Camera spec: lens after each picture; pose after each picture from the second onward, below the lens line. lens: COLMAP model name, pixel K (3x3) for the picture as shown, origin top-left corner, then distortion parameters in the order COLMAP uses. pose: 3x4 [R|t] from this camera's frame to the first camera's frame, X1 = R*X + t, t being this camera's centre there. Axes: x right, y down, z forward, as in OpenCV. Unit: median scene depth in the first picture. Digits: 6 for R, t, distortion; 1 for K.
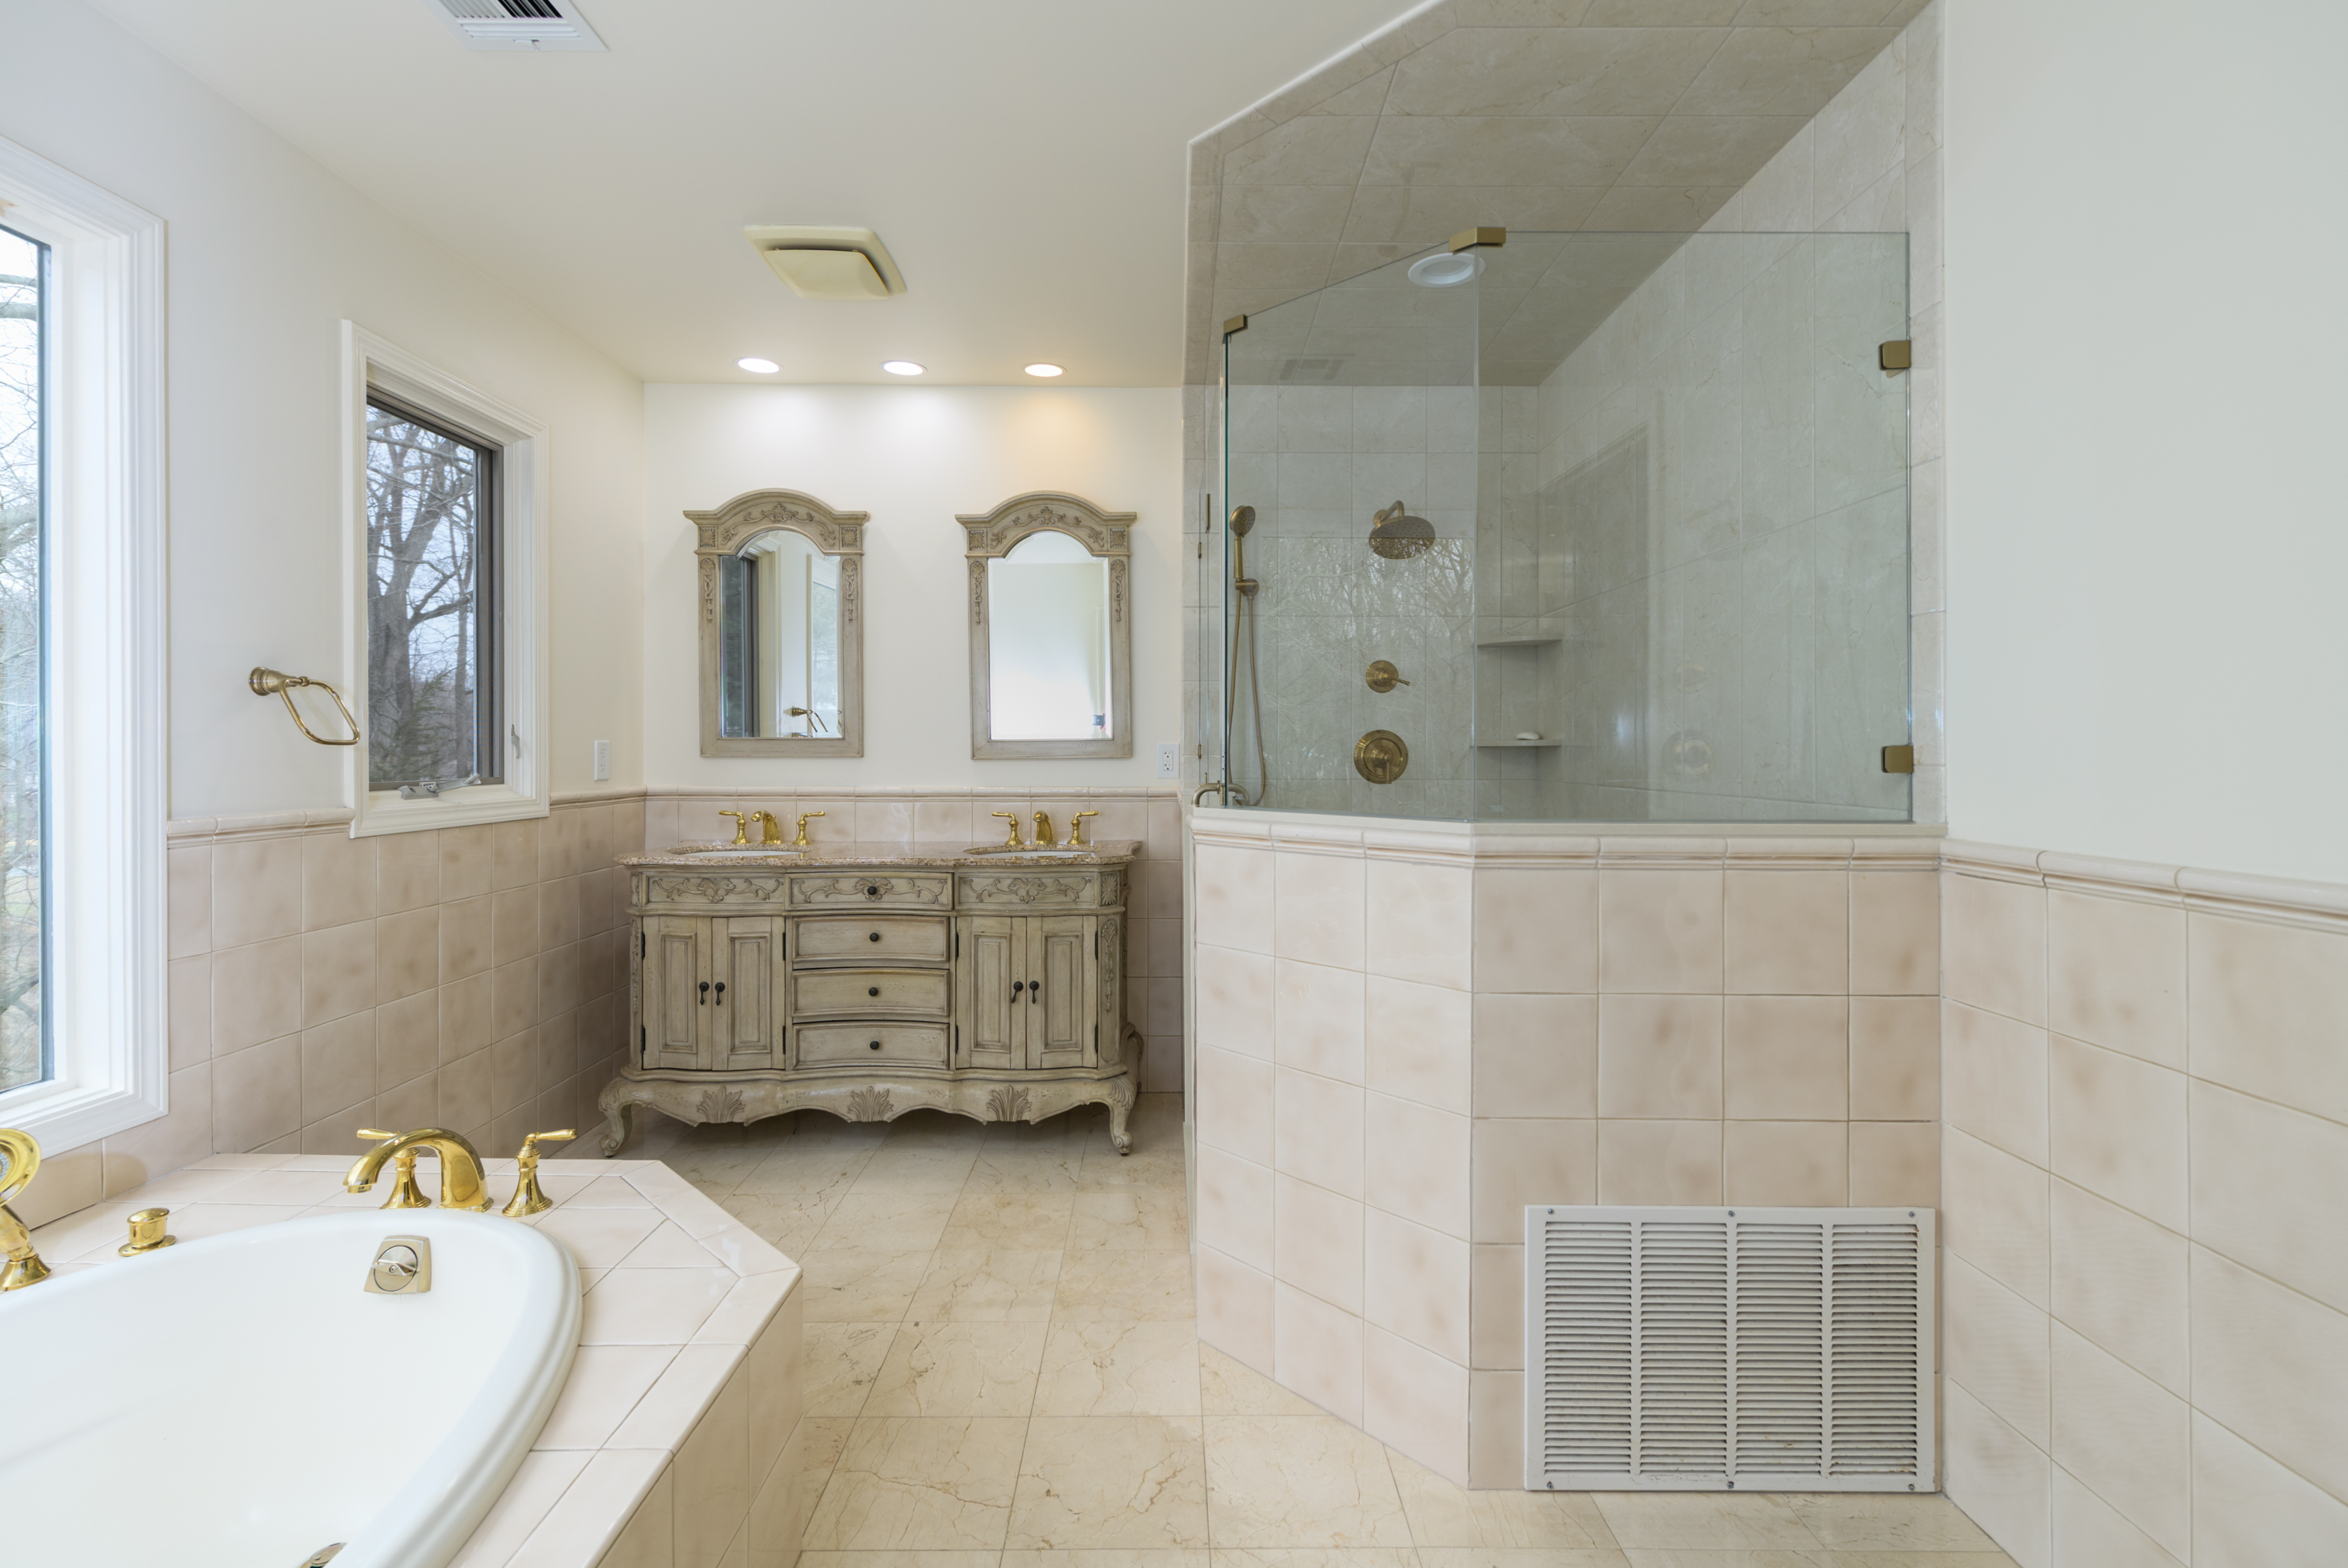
lens RADIAL K [[1042.0, 0, 1162.1], [0, 1042.0, 742.2], [0, 0, 1]] dist [0.015003, -0.001981]
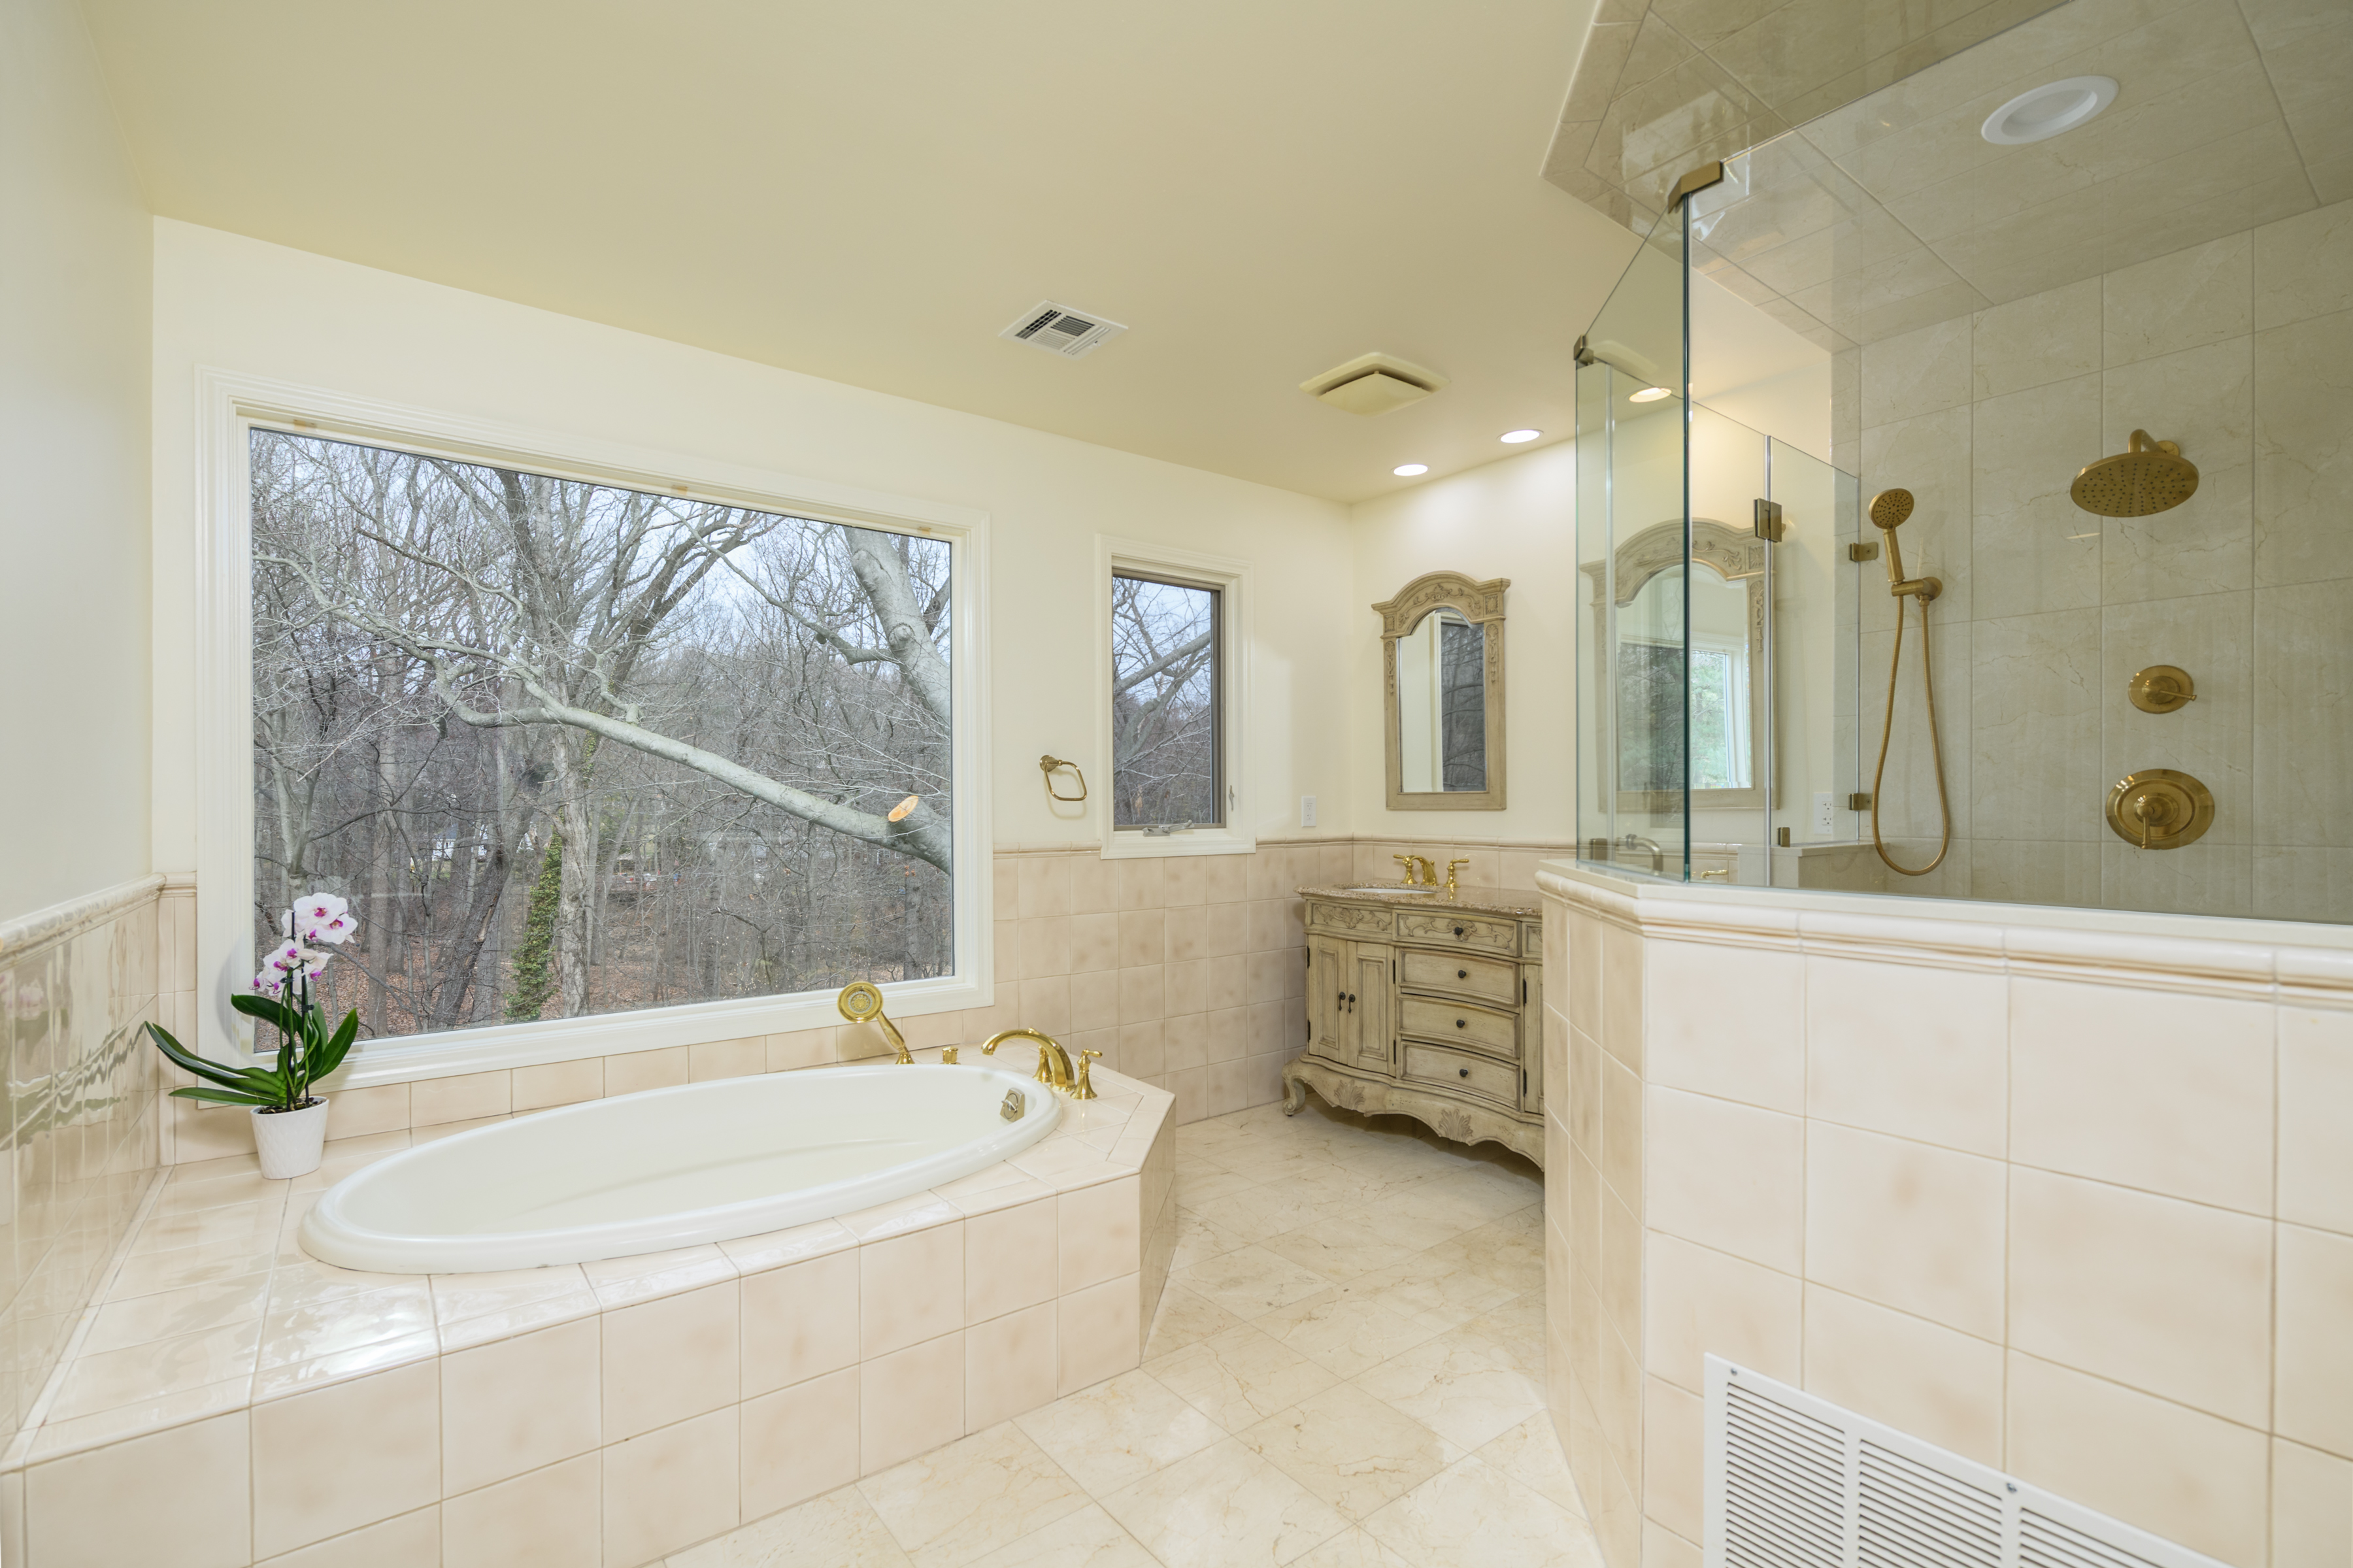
lens RADIAL K [[1044.2, 0, 1166.1], [0, 1044.2, 801.7], [0, 0, 1]] dist [0.015003, -0.001981]
pose [[0.611591, -0.004879, -0.791159, 0.406748], [0.008687, 0.999962, 0.000549, 0.003284], [0.791127, -0.007209, 0.611610, 0.088145]]
